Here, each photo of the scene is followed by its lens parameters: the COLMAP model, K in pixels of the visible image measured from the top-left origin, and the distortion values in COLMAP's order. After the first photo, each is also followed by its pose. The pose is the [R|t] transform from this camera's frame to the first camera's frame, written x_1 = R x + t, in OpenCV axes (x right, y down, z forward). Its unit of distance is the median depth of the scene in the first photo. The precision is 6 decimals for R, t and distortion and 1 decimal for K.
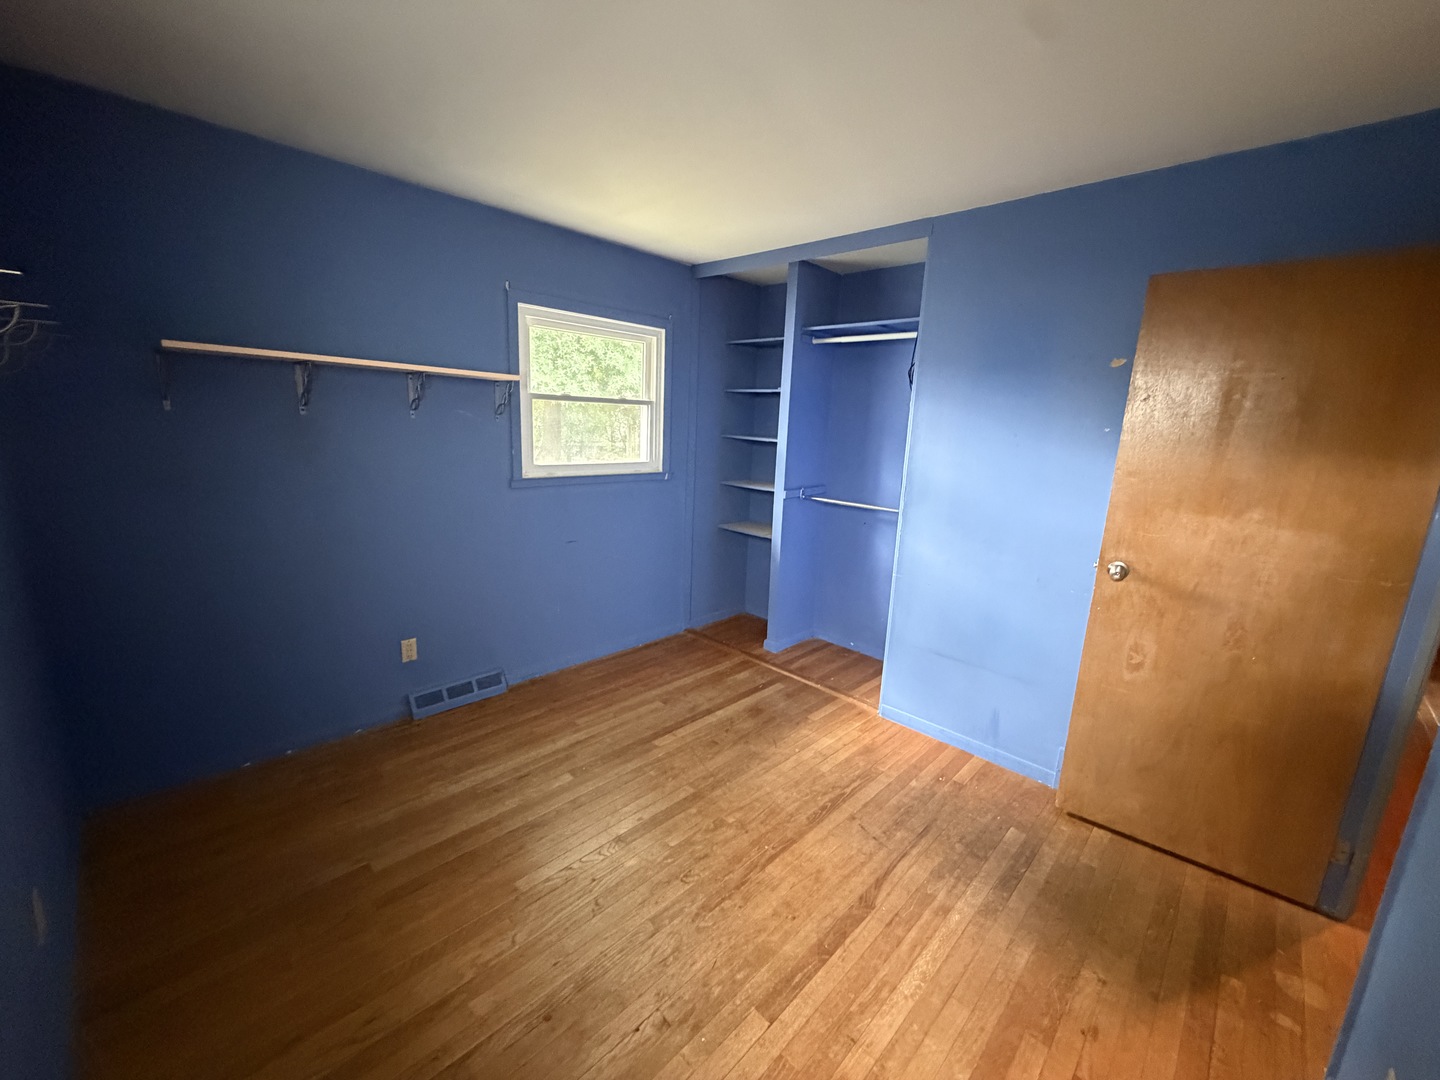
lens RADIAL K [[574.0, 0, 715.3], [0, 574.0, 537.8], [0, 0, 1]] dist [0.001957, 0.000050]
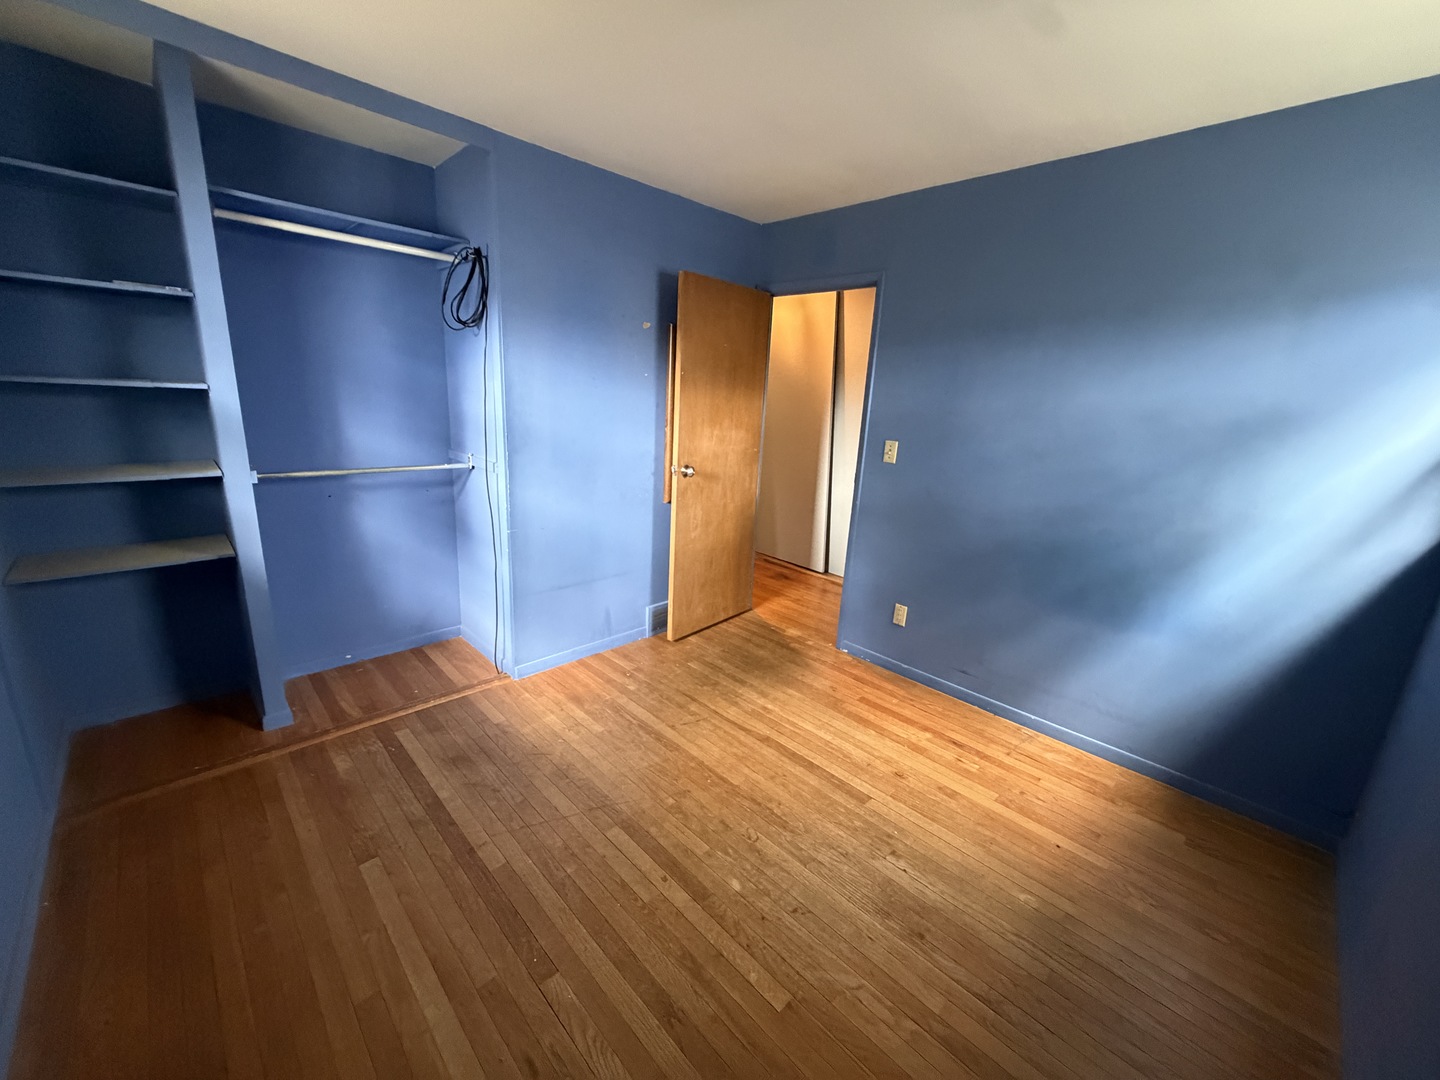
lens RADIAL K [[574.0, 0, 715.3], [0, 574.0, 537.8], [0, 0, 1]] dist [0.001957, 0.000050]
pose [[0.029938, -0.288540, 0.957000, -0.680813], [0.154878, 0.947205, 0.280741, -0.160926], [-0.987480, 0.139813, 0.073046, 0.714977]]
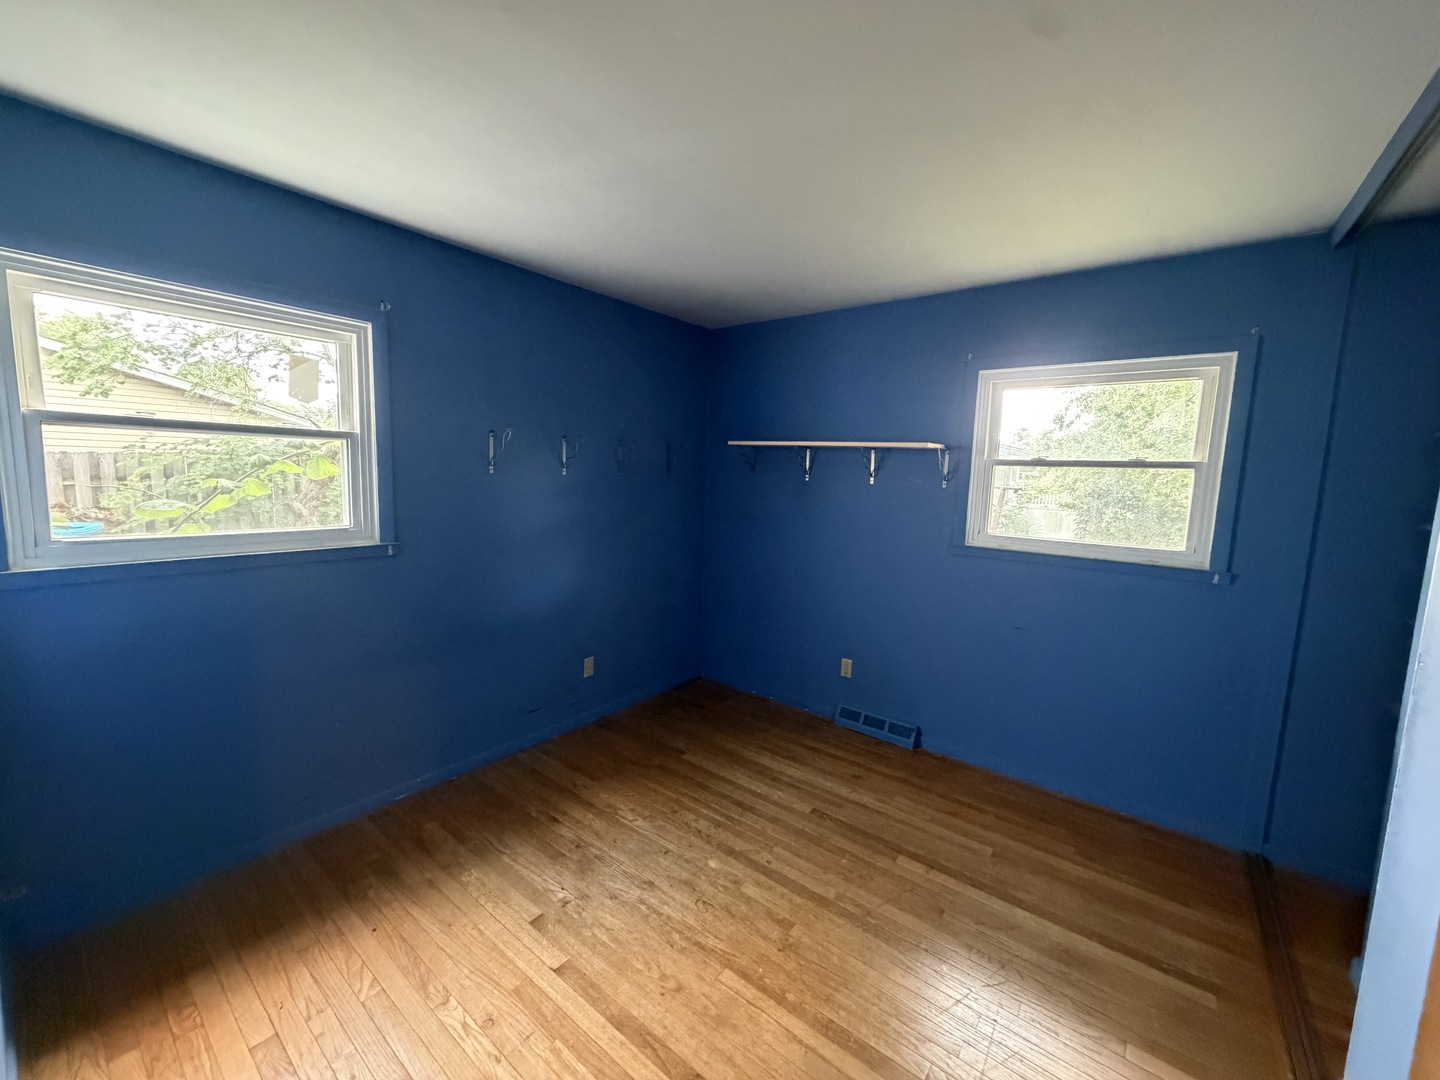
lens RADIAL K [[574.0, 0, 715.3], [0, 574.0, 537.8], [0, 0, 1]] dist [0.001957, 0.000050]
pose [[0.107873, 0.081238, -0.990840, 0.729410], [-0.228241, 0.972059, 0.054849, -0.091265], [0.967610, 0.220233, 0.123400, 0.584293]]
